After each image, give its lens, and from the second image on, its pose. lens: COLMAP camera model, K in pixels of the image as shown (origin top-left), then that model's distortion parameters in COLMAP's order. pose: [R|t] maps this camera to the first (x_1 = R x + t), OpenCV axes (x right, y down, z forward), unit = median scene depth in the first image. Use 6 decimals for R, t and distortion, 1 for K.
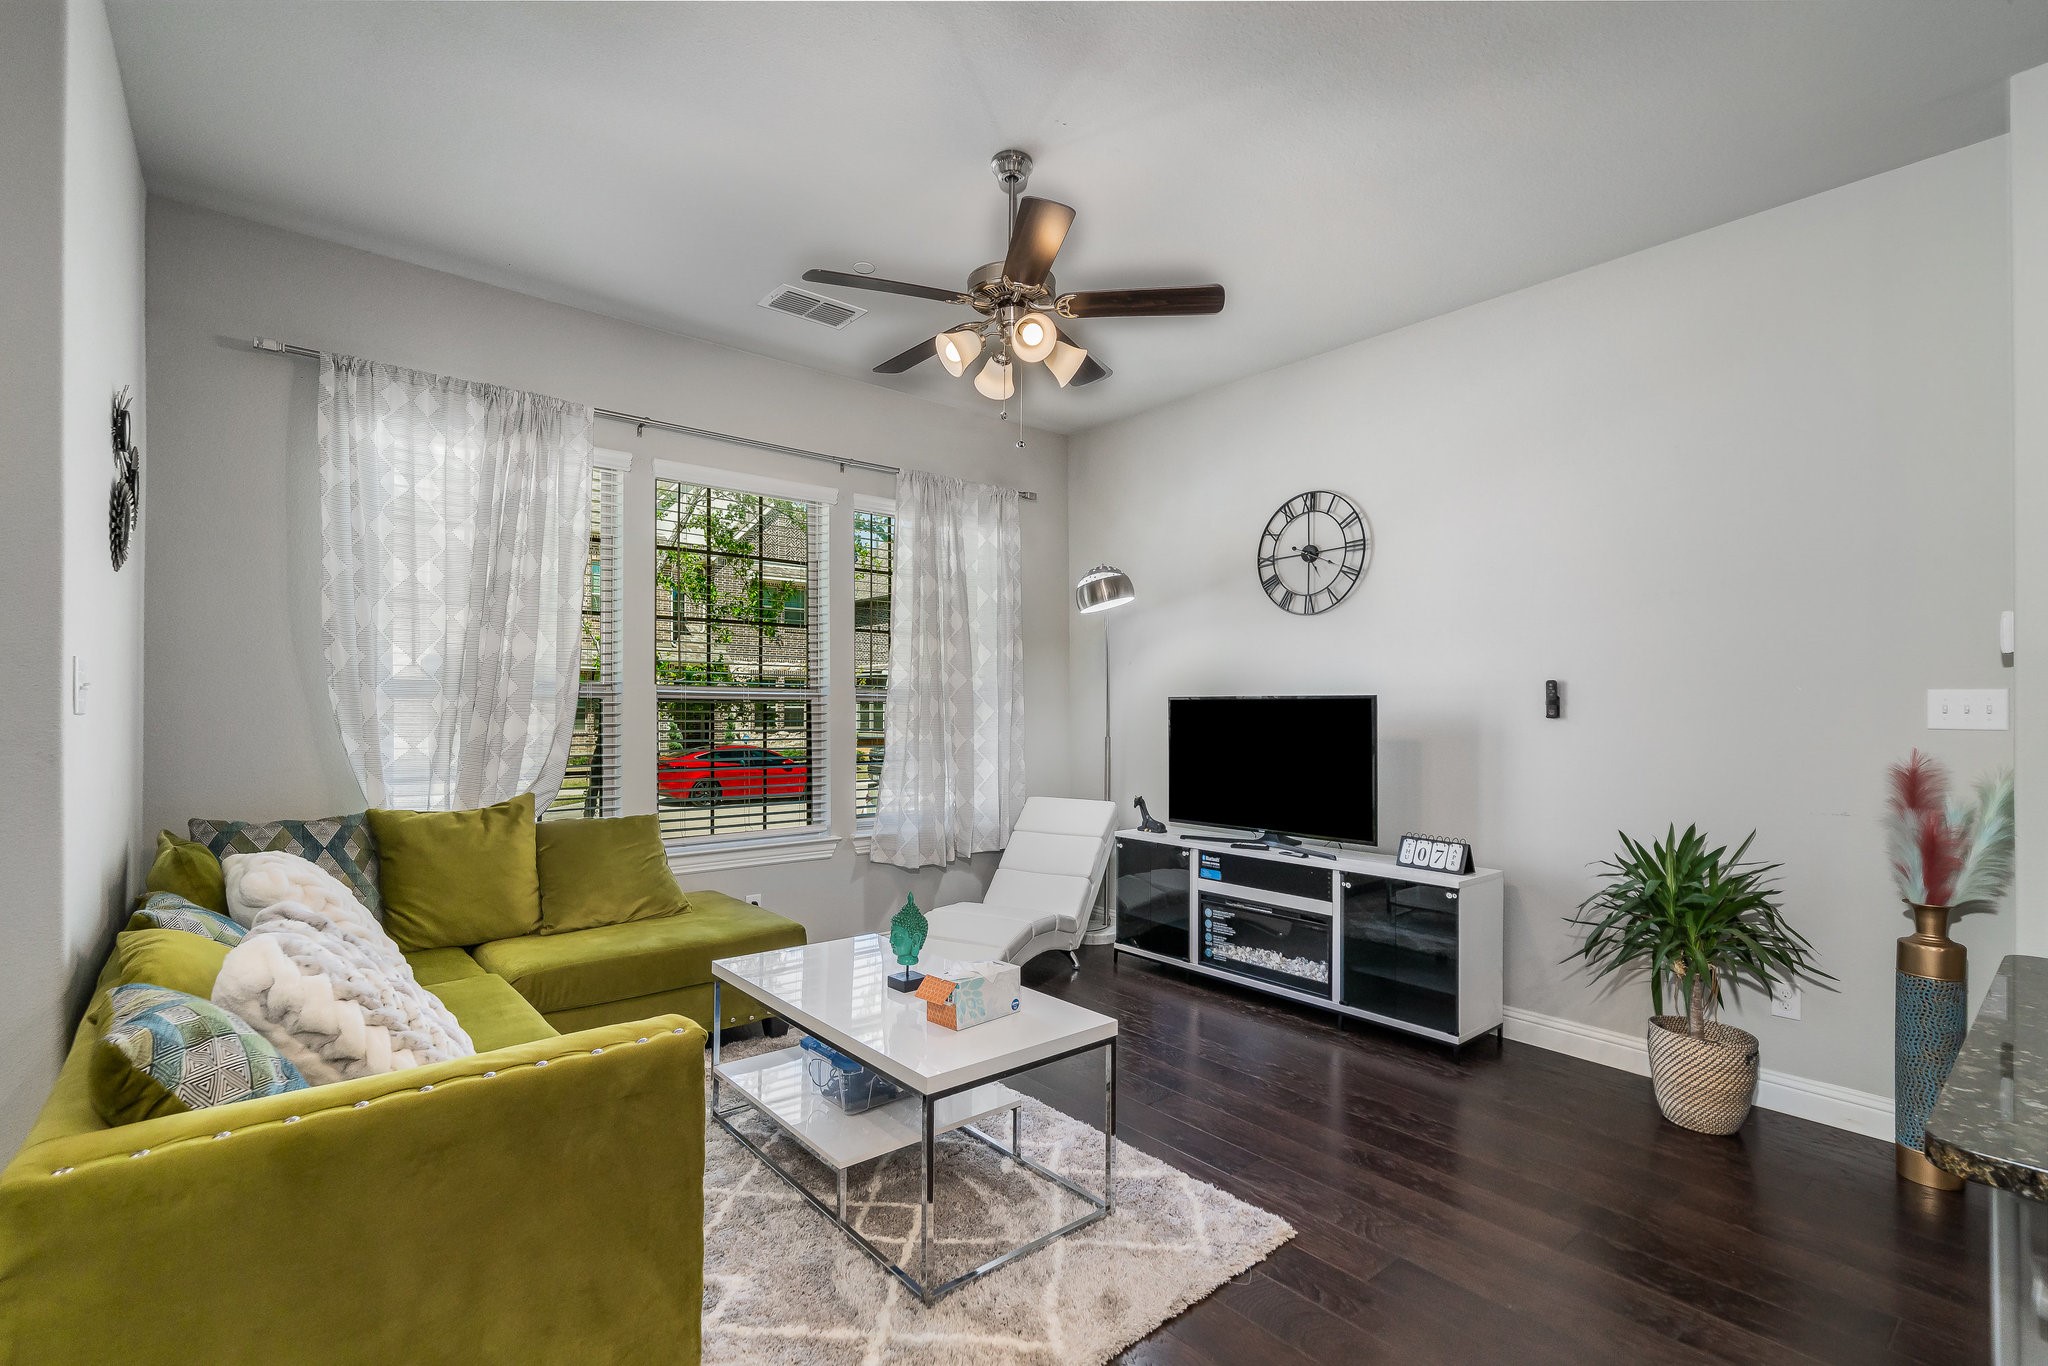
lens RADIAL K [[917.0, 0, 1020.7], [0, 917.0, 707.7], [0, 0, 1]] dist [0.000504, -0.000078]
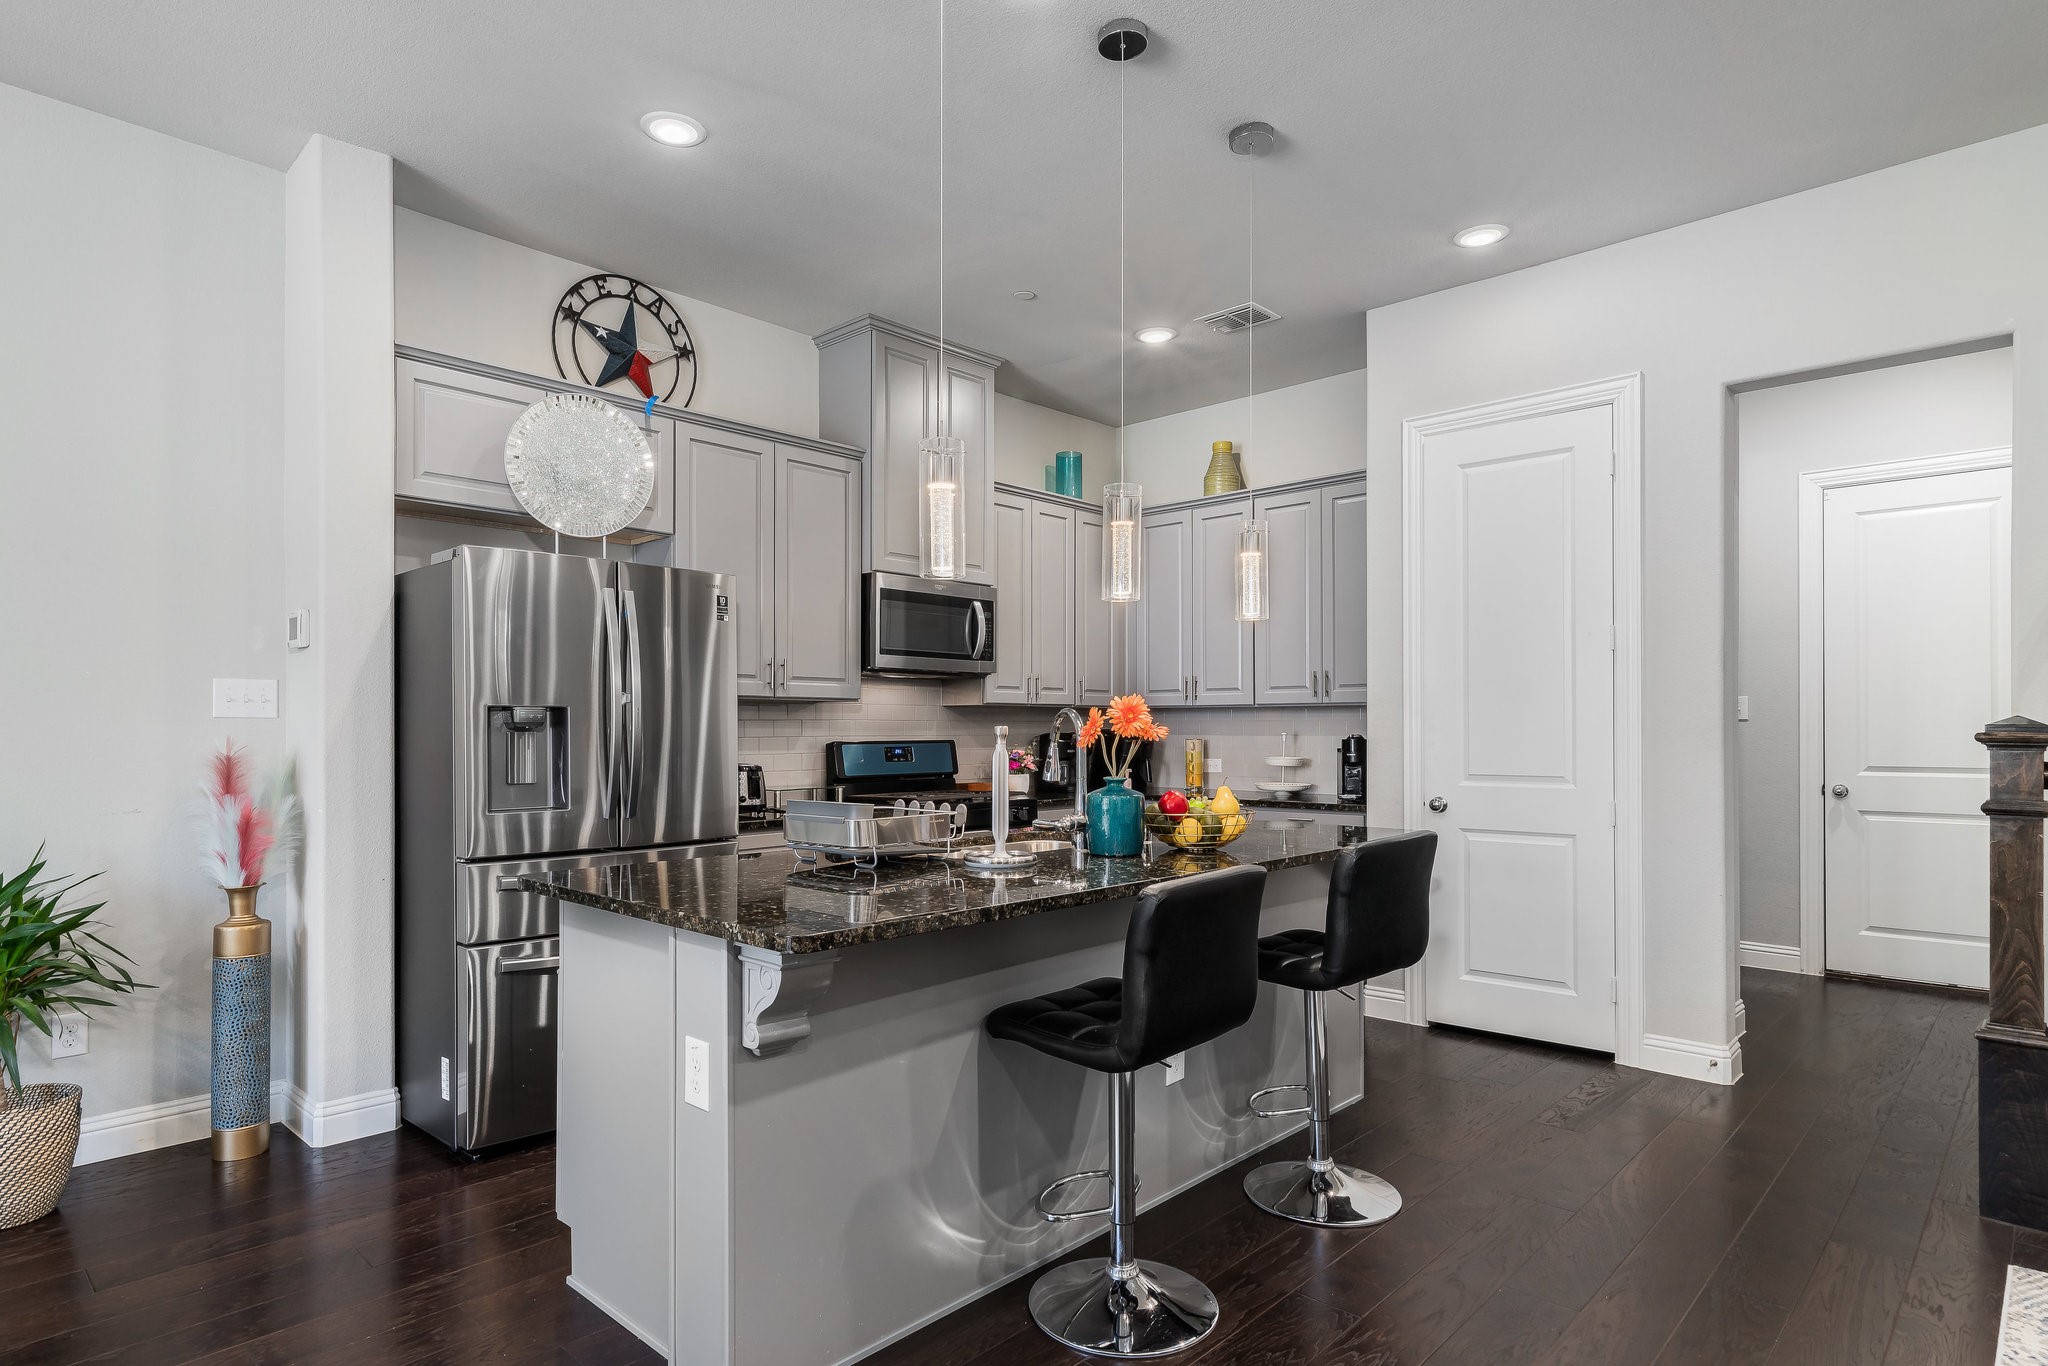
lens RADIAL K [[1118.6, 0, 1004.8], [0, 1118.6, 721.9], [0, 0, 1]] dist [0.006327, 0.000668]
pose [[-0.109282, 0.000458, 0.994011, -0.220795], [-0.002465, 0.999997, -0.000732, 0.017115], [-0.994008, -0.002530, -0.109281, 0.177160]]
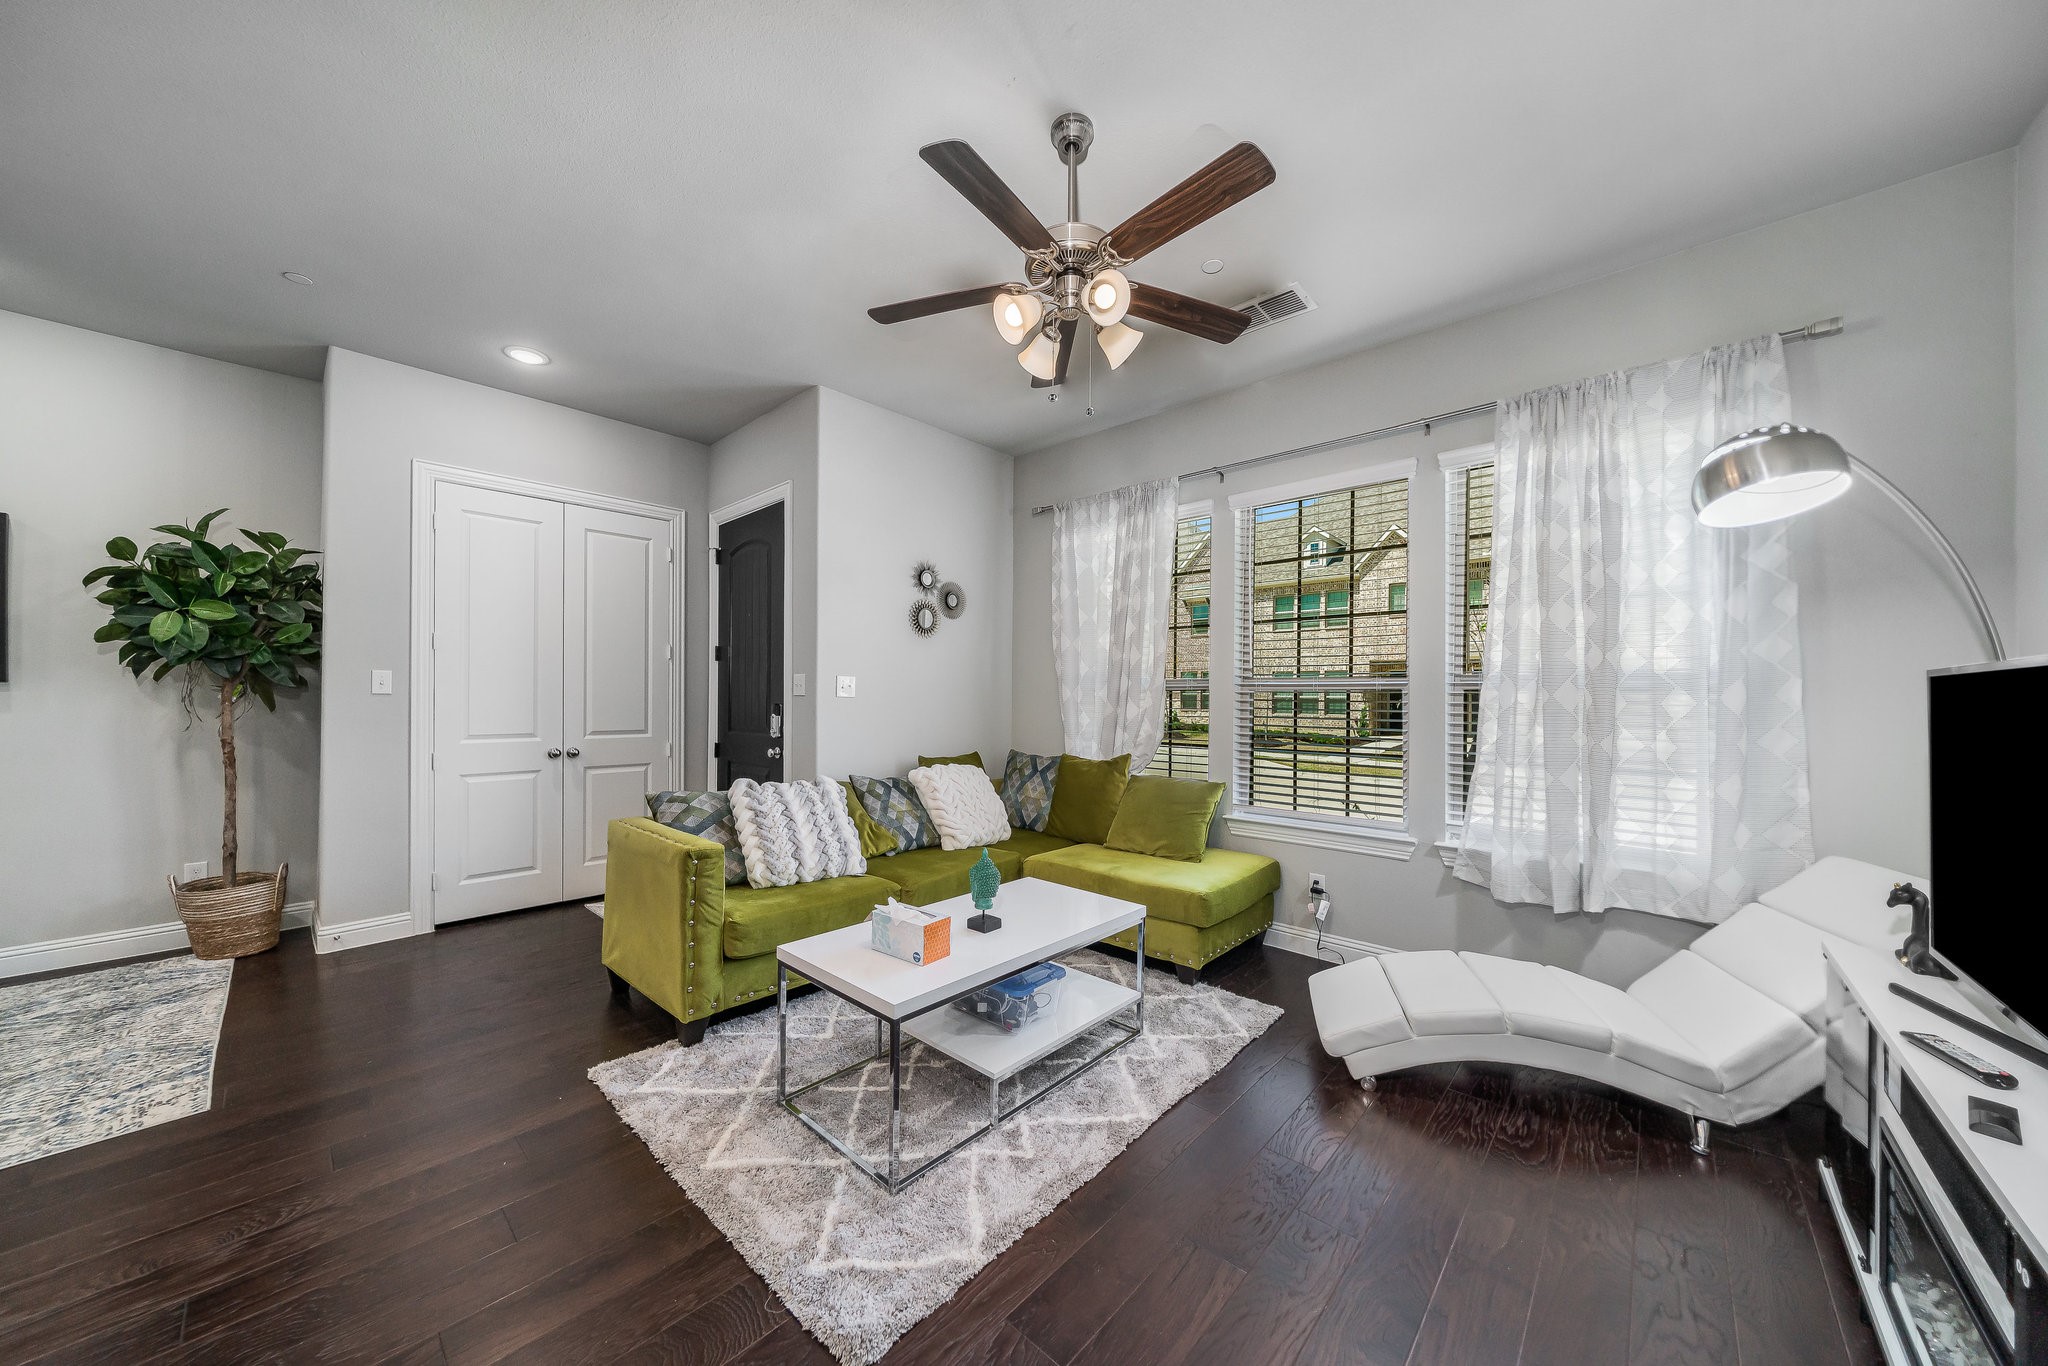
lens RADIAL K [[689.9, 0, 1009.7], [0, 689.9, 696.3], [0, 0, 1]] dist [-0.004943, 0.000043]
pose [[0.125470, -0.005589, -0.992082, 0.471575], [-0.004891, 0.999968, -0.006252, 0.006325], [0.992085, 0.005636, 0.125439, 0.569925]]
